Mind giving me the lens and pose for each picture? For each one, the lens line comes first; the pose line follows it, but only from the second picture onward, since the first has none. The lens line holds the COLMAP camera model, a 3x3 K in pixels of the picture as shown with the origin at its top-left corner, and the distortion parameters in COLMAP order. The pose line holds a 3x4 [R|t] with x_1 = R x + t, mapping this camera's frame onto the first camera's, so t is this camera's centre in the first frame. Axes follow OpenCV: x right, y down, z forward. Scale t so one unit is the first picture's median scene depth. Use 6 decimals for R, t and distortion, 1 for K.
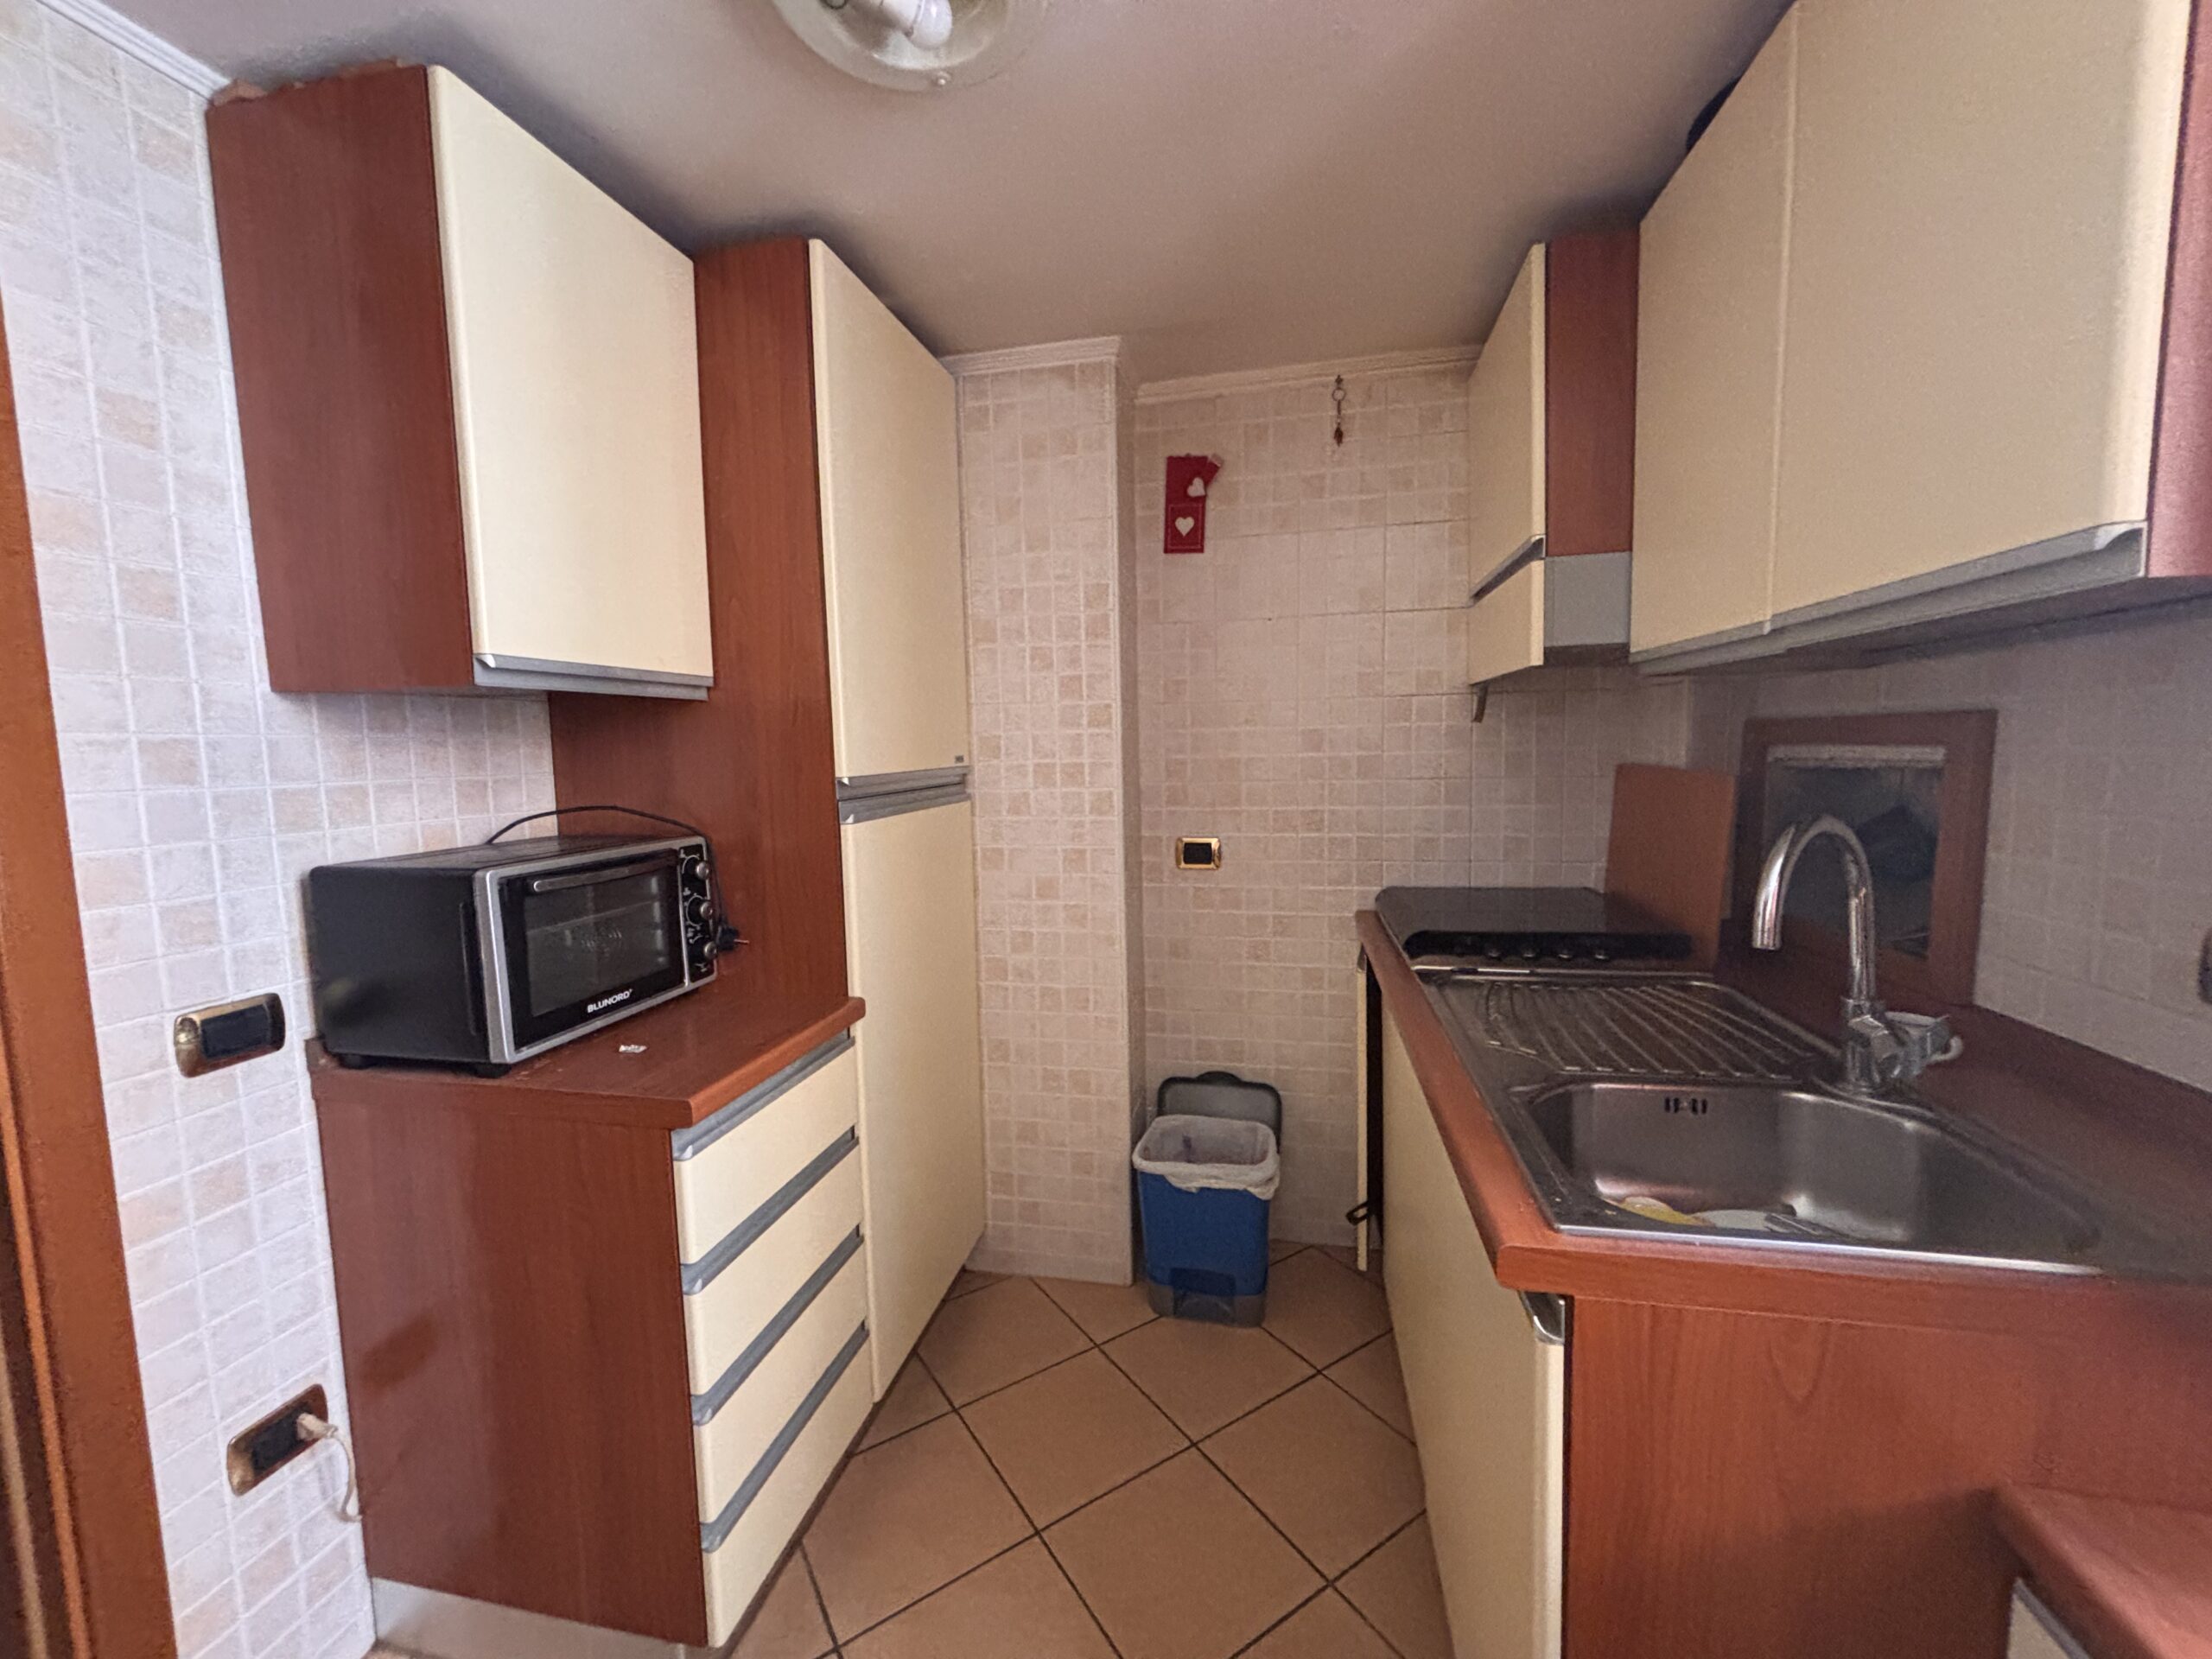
lens RADIAL K [[893.4, 0, 1106.0], [0, 893.4, 829.5], [0, 0, 1]] dist [0.018809, -0.008680]
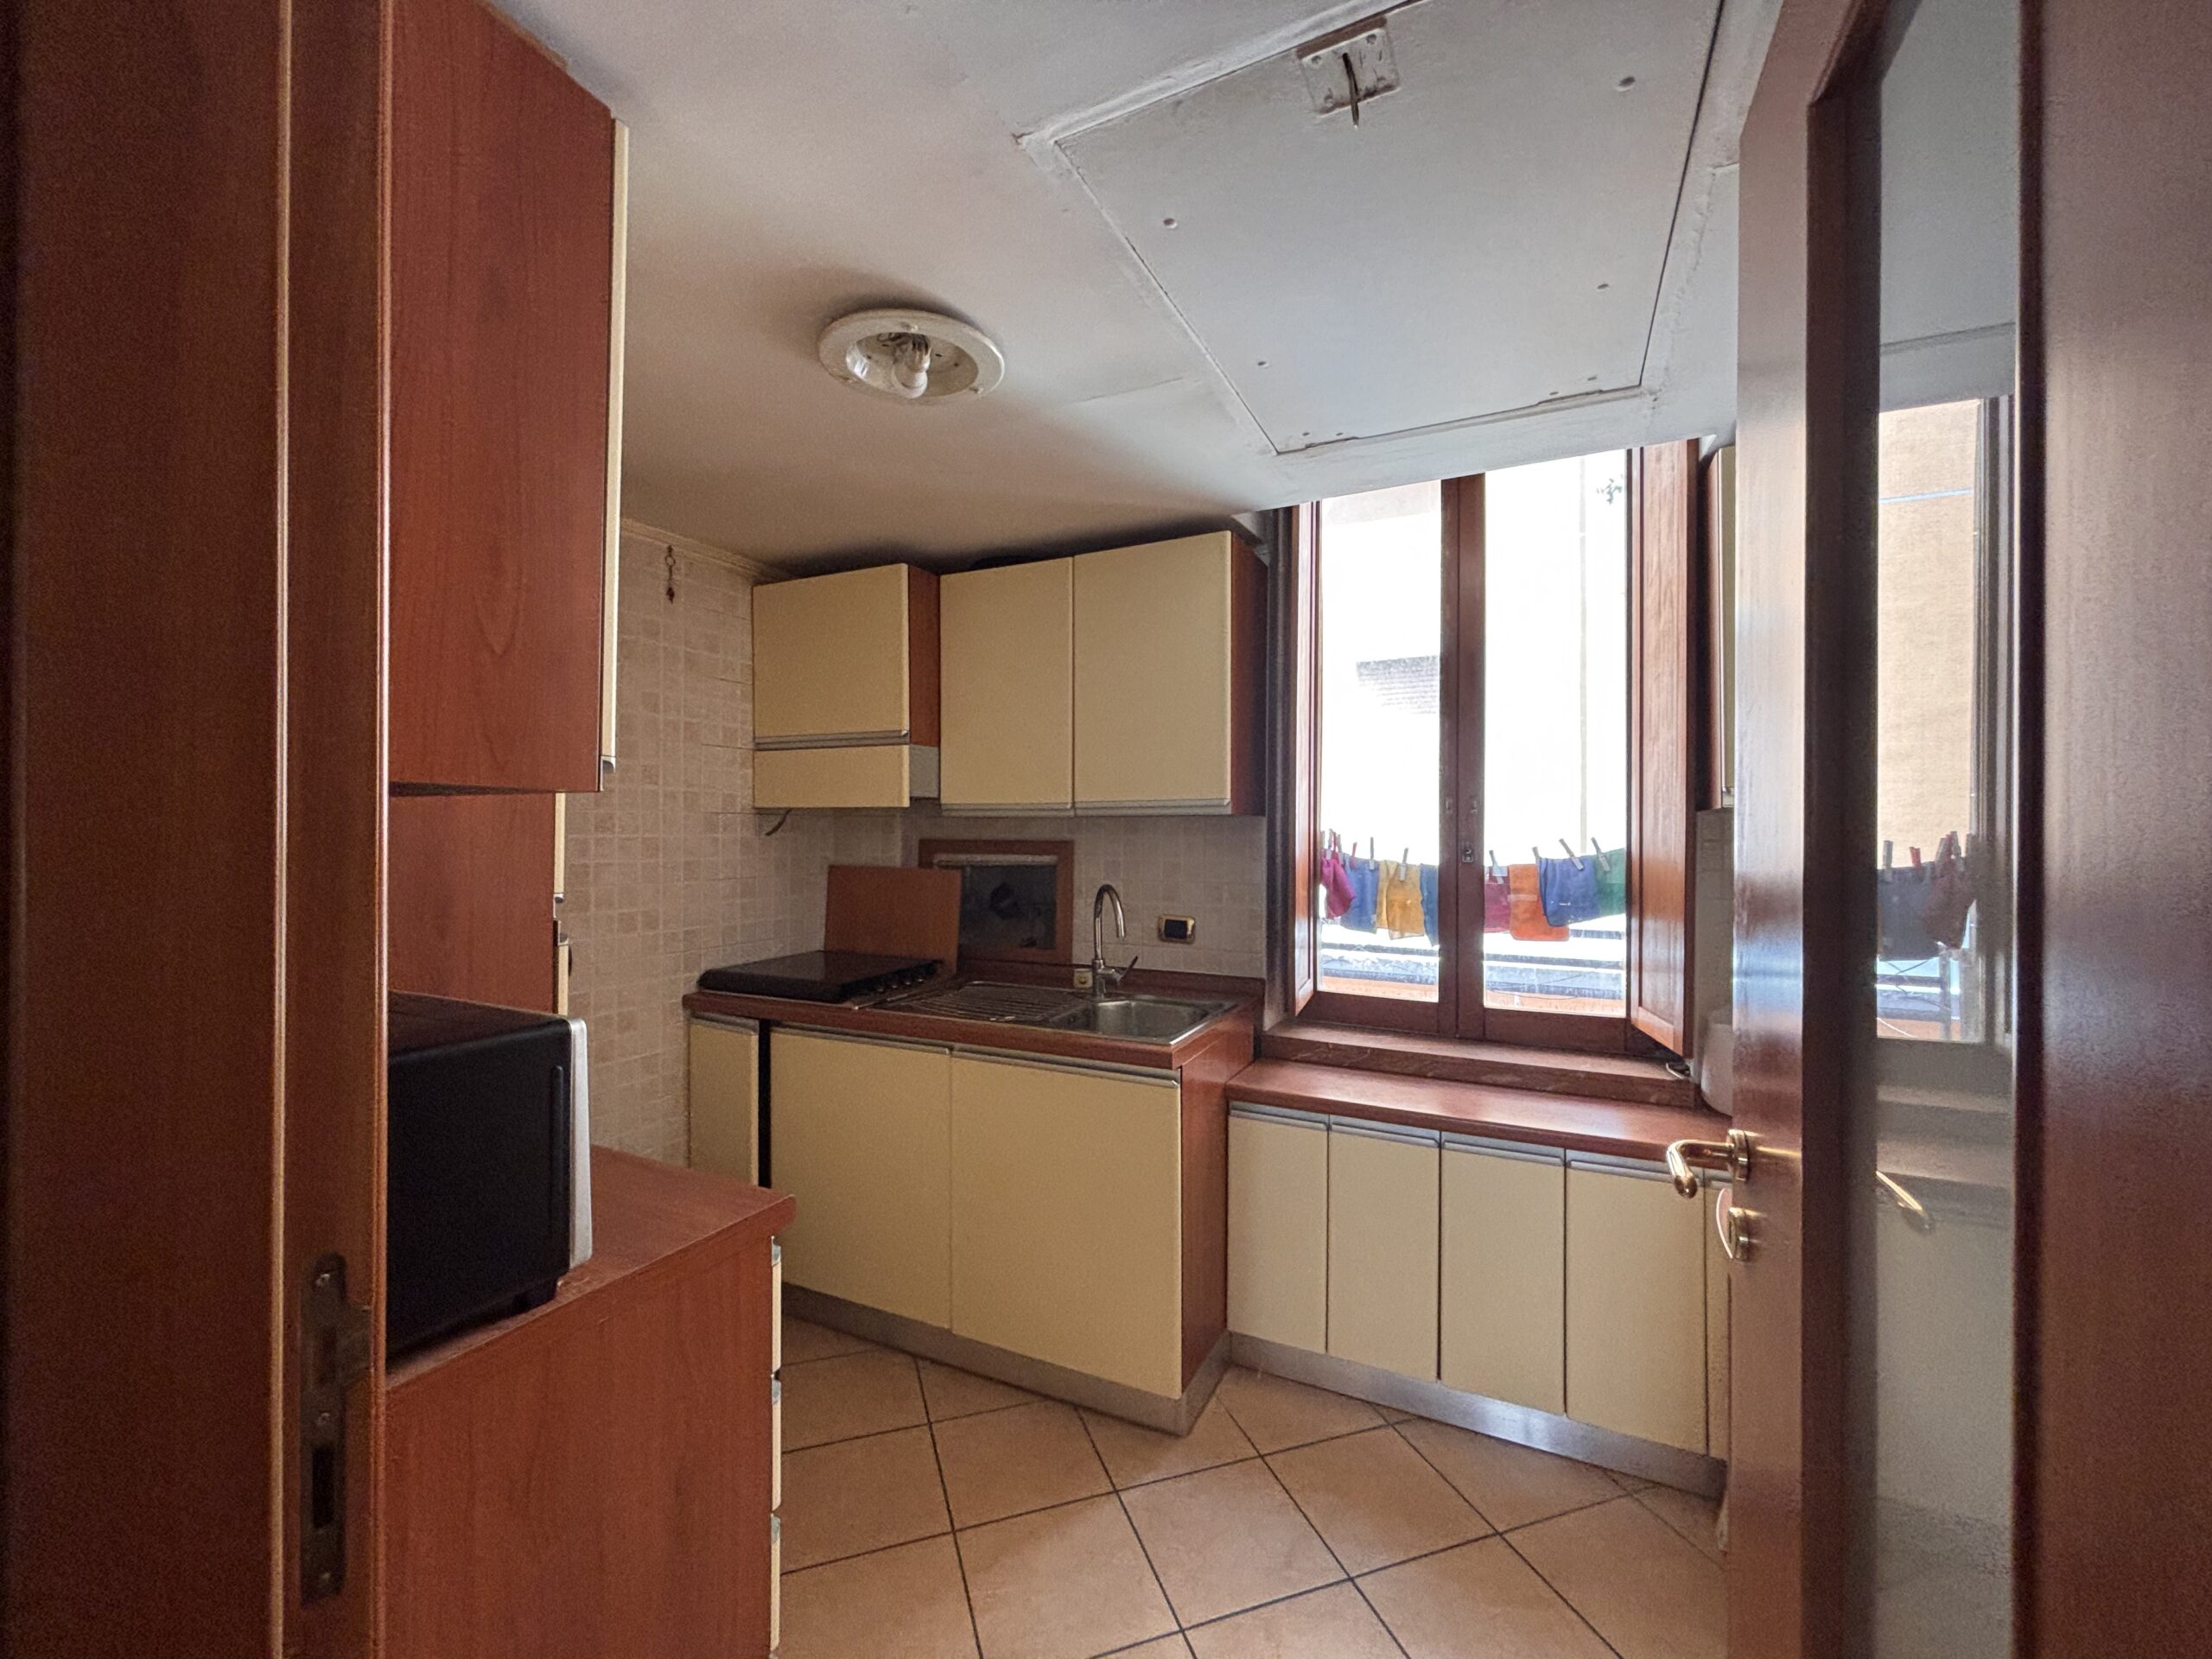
lens RADIAL K [[893.4, 0, 1106.0], [0, 893.4, 829.5], [0, 0, 1]] dist [0.018809, -0.008680]
pose [[0.241136, 0.022800, 0.970223, -1.003683], [0.082517, 0.995622, -0.043906, -0.037006], [-0.966977, 0.090647, 0.238199, 0.248860]]
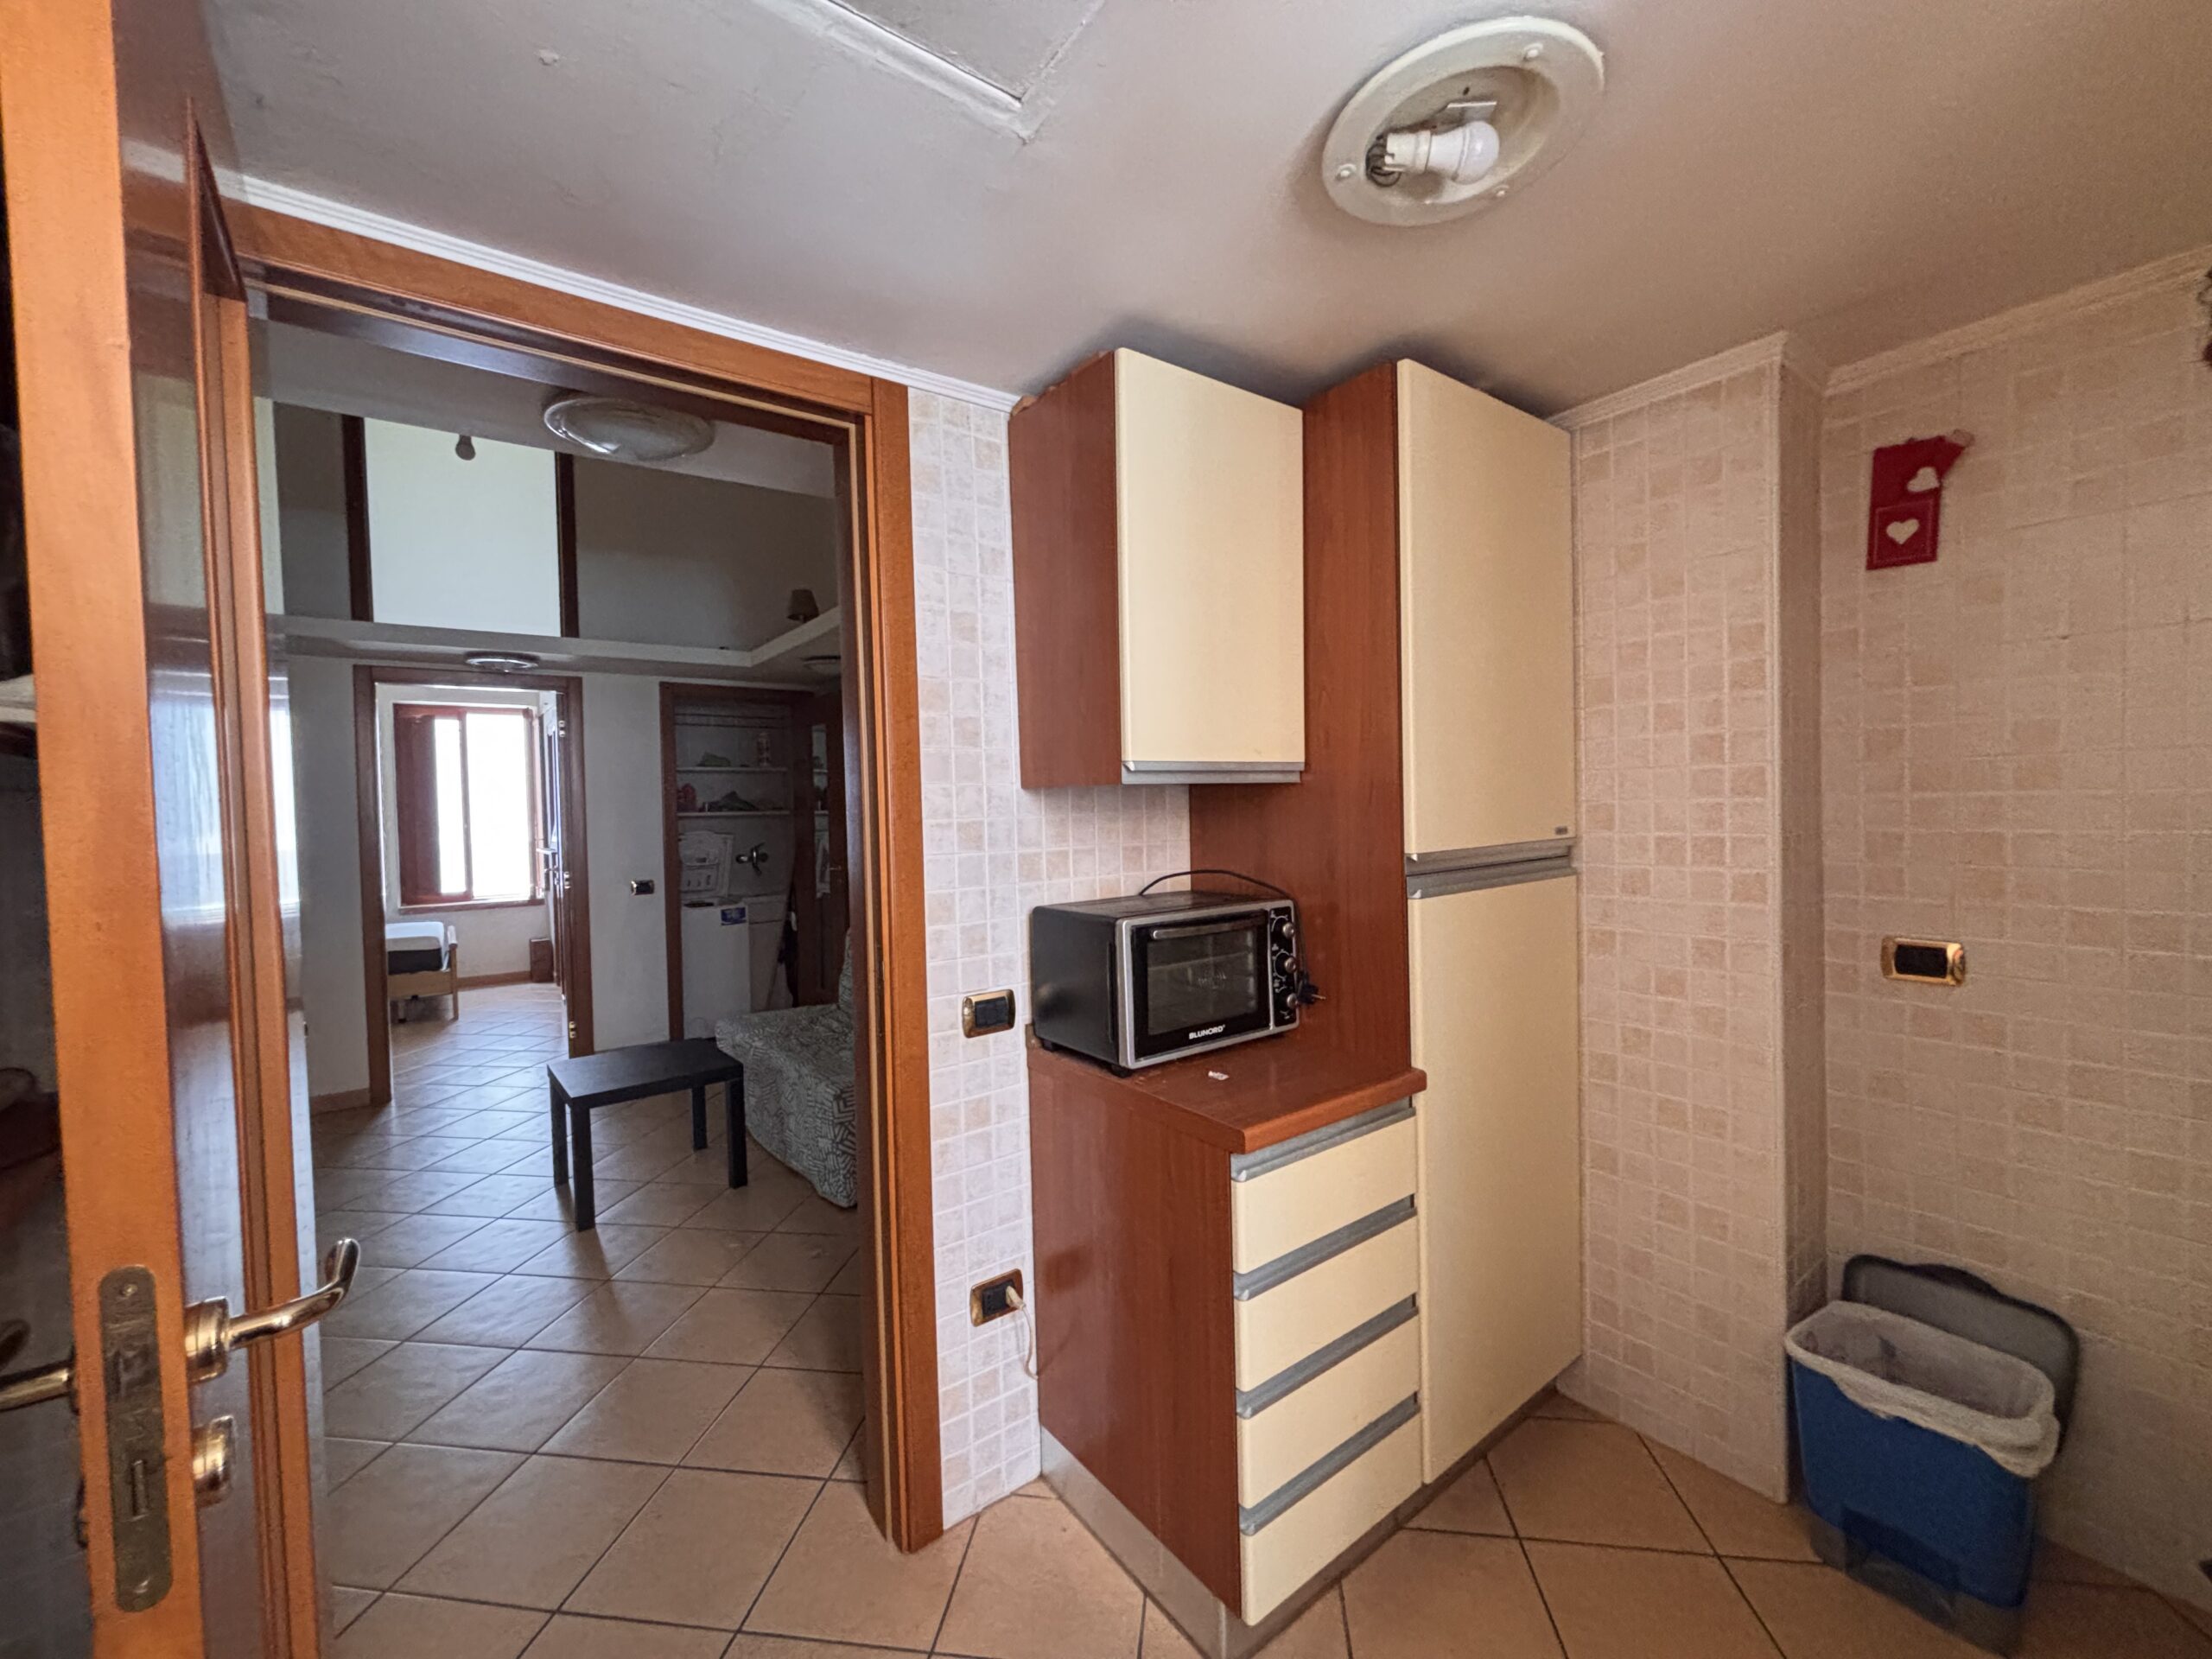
lens RADIAL K [[893.4, 0, 1106.0], [0, 893.4, 829.5], [0, 0, 1]] dist [0.018809, -0.008680]
pose [[0.756461, 0.021601, -0.653682, 0.114555], [-0.053510, 0.998148, -0.028939, -0.036185], [0.651846, 0.056870, 0.756216, -0.020645]]
